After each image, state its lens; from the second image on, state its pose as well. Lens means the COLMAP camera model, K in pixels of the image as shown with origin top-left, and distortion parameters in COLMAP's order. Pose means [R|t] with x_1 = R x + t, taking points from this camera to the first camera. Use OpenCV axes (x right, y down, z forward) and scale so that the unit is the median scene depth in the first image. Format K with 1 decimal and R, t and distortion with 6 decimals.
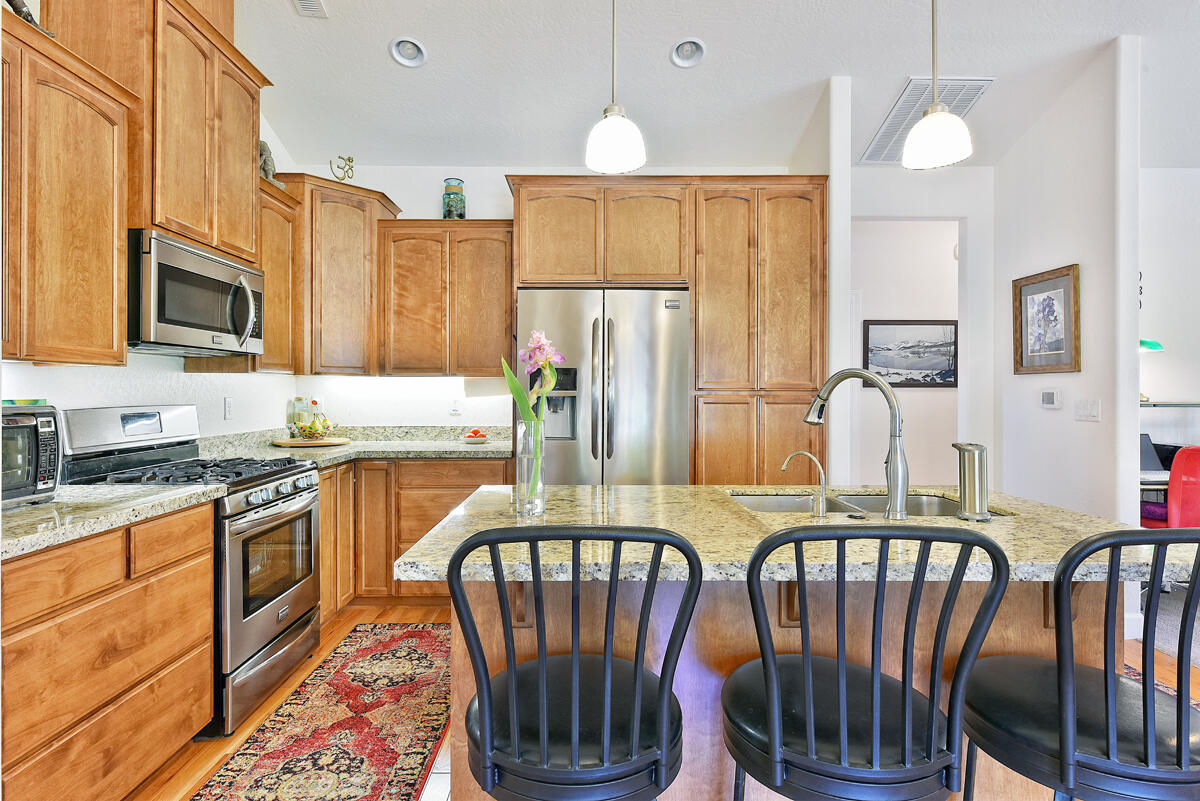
lens RADIAL K [[622.1, 0, 591.5], [0, 622.1, 386.7], [0, 0, 1]] dist [0.006122, -0.000013]
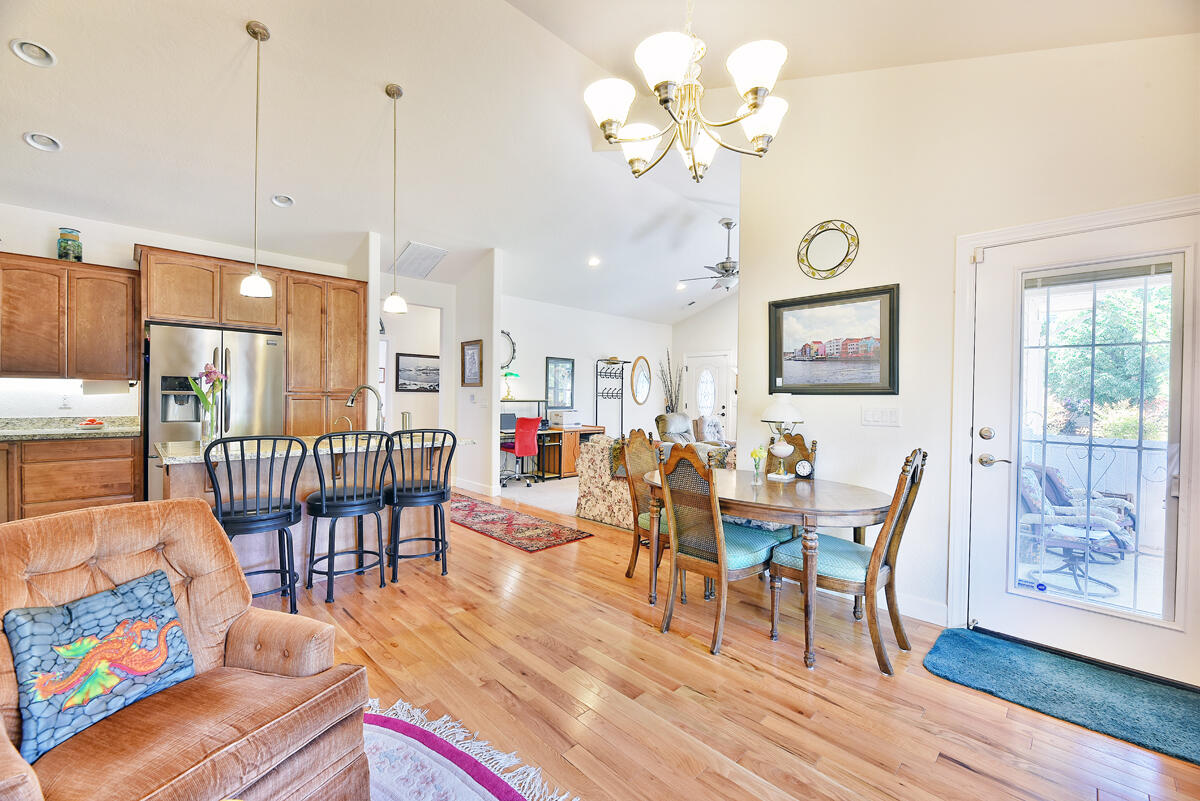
lens RADIAL K [[486.0, 0, 610.1], [0, 486.0, 403.4], [0, 0, 1]] dist [0.001643, -0.003306]
pose [[0.708608, -0.001436, 0.705601, -0.150174], [-0.016487, 0.999691, 0.018592, -0.002769], [-0.705410, -0.024807, 0.708366, -0.600889]]
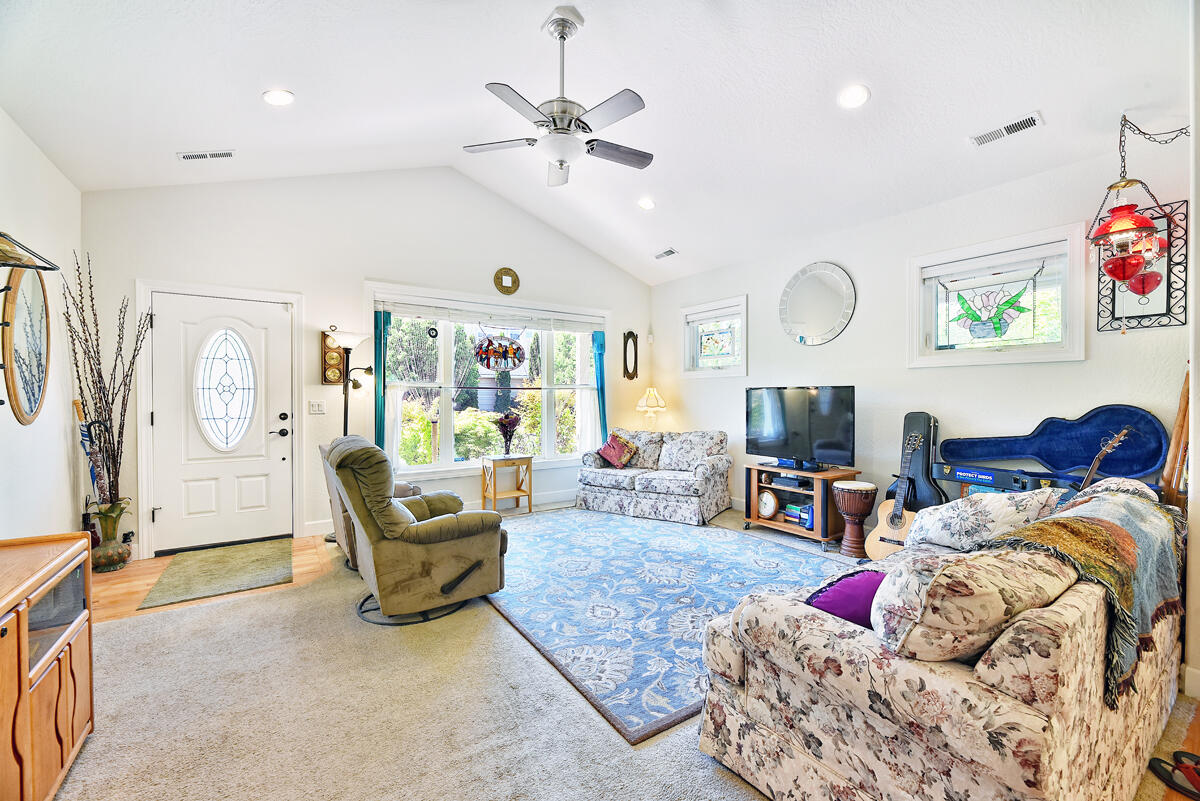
lens RADIAL K [[486.0, 0, 602.8], [0, 486.0, 401.2], [0, 0, 1]] dist [0.001643, -0.003306]
pose [[-0.551974, -0.008851, 0.833814, 0.718508], [-0.004168, 0.999960, 0.007855, 0.005725], [-0.833851, 0.000861, -0.551989, 0.854416]]
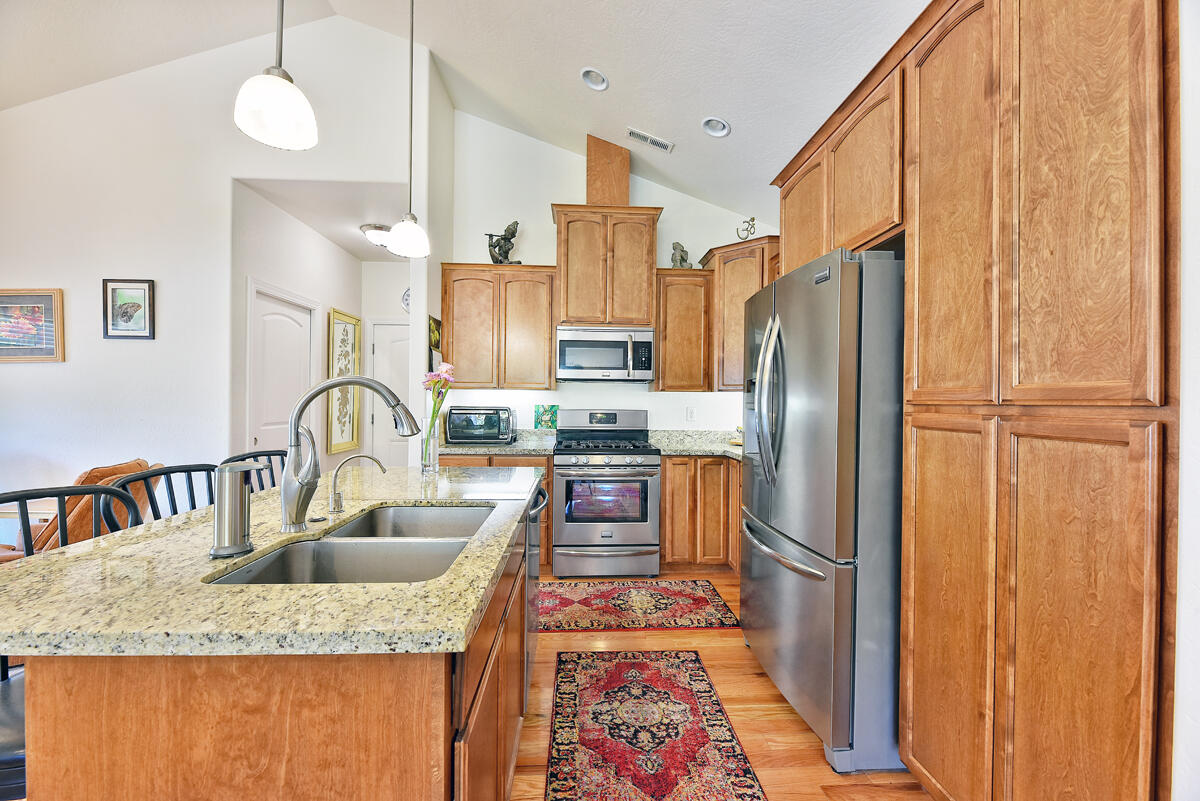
lens RADIAL K [[486.0, 0, 605.4], [0, 486.0, 402.7], [0, 0, 1]] dist [0.001643, -0.003306]
pose [[0.043295, 0.001517, -0.999061, 0.608151], [-0.004130, 0.999991, 0.001340, 0.004898], [0.999054, 0.004068, 0.043301, 0.699067]]
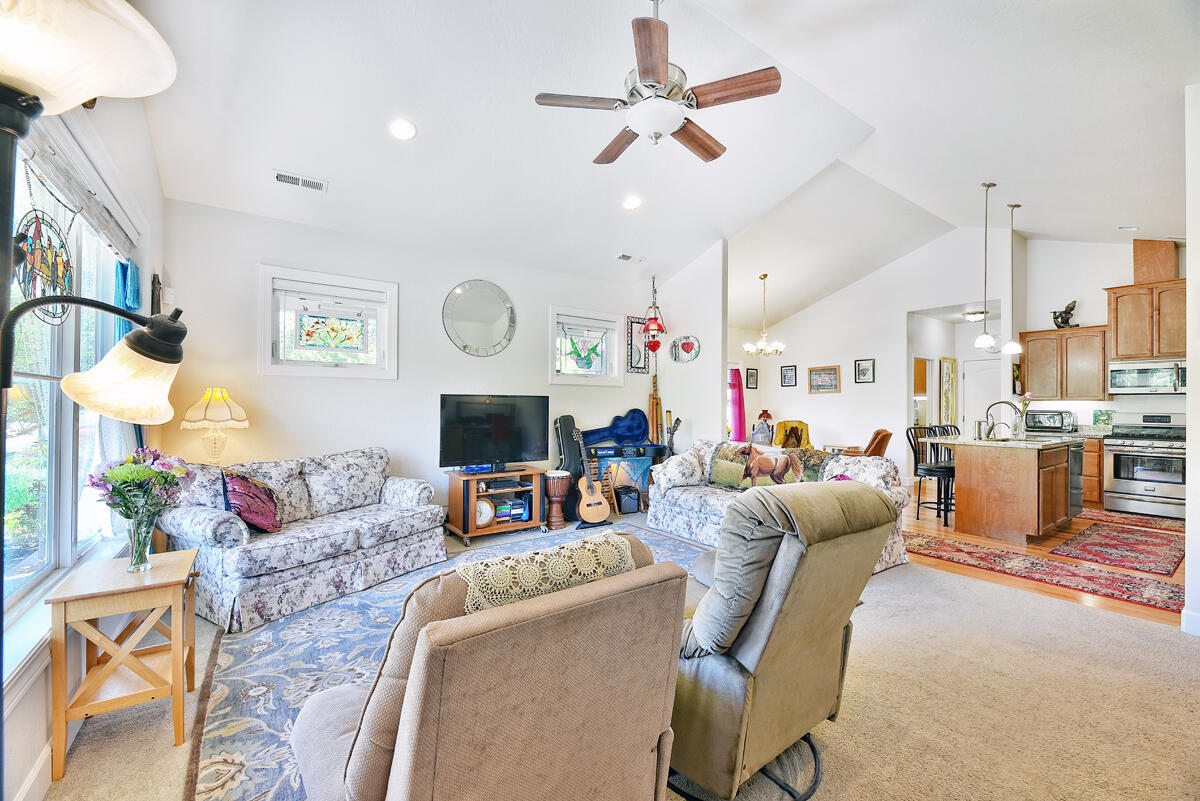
lens RADIAL K [[486.0, 0, 602.3], [0, 486.0, 403.0], [0, 0, 1]] dist [0.001643, -0.003306]
pose [[-0.815723, -0.007102, -0.578400, 2.021420], [-0.003451, 0.999967, -0.007412, 0.007185], [0.578433, -0.004050, -0.815720, 1.005637]]
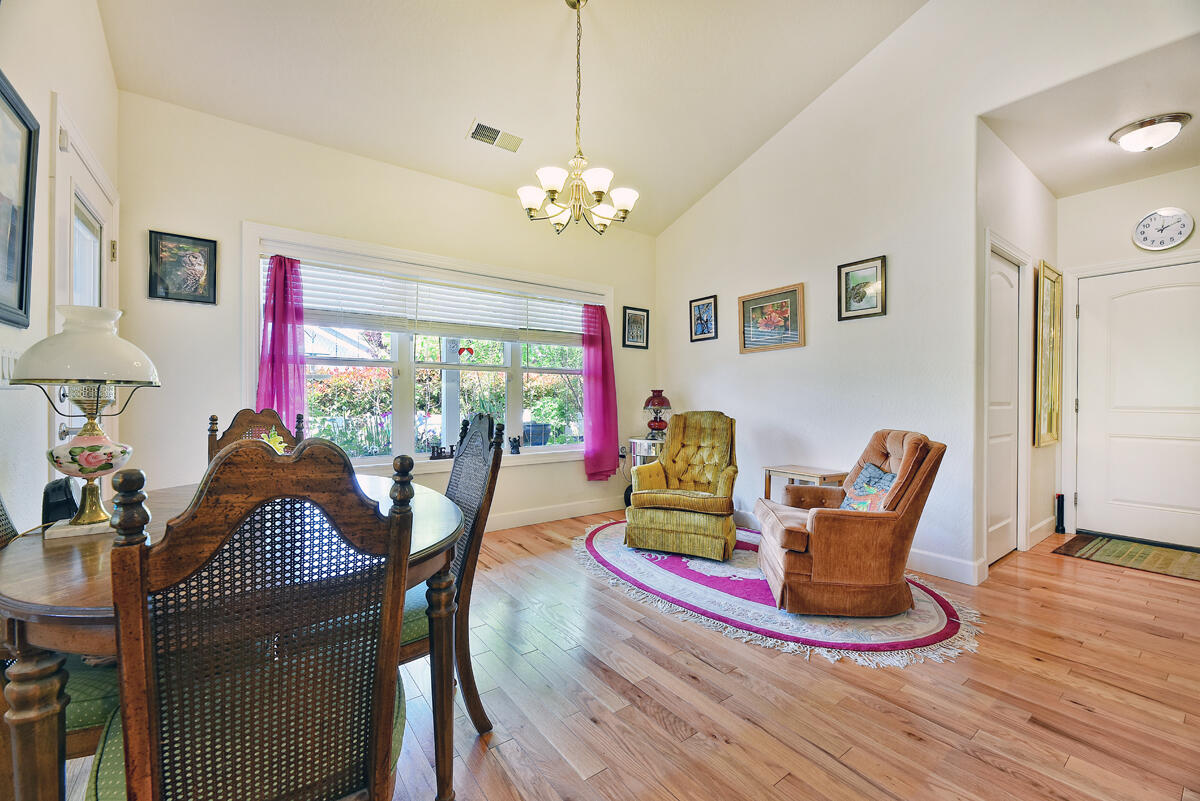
lens RADIAL K [[486.0, 0, 594.8], [0, 486.0, 396.1], [0, 0, 1]] dist [0.001643, -0.003306]
pose [[-0.812444, -0.008169, -0.582981, 0.627879], [-0.002368, 0.999940, -0.010710, 0.053571], [0.583034, -0.007321, -0.812415, 0.299926]]
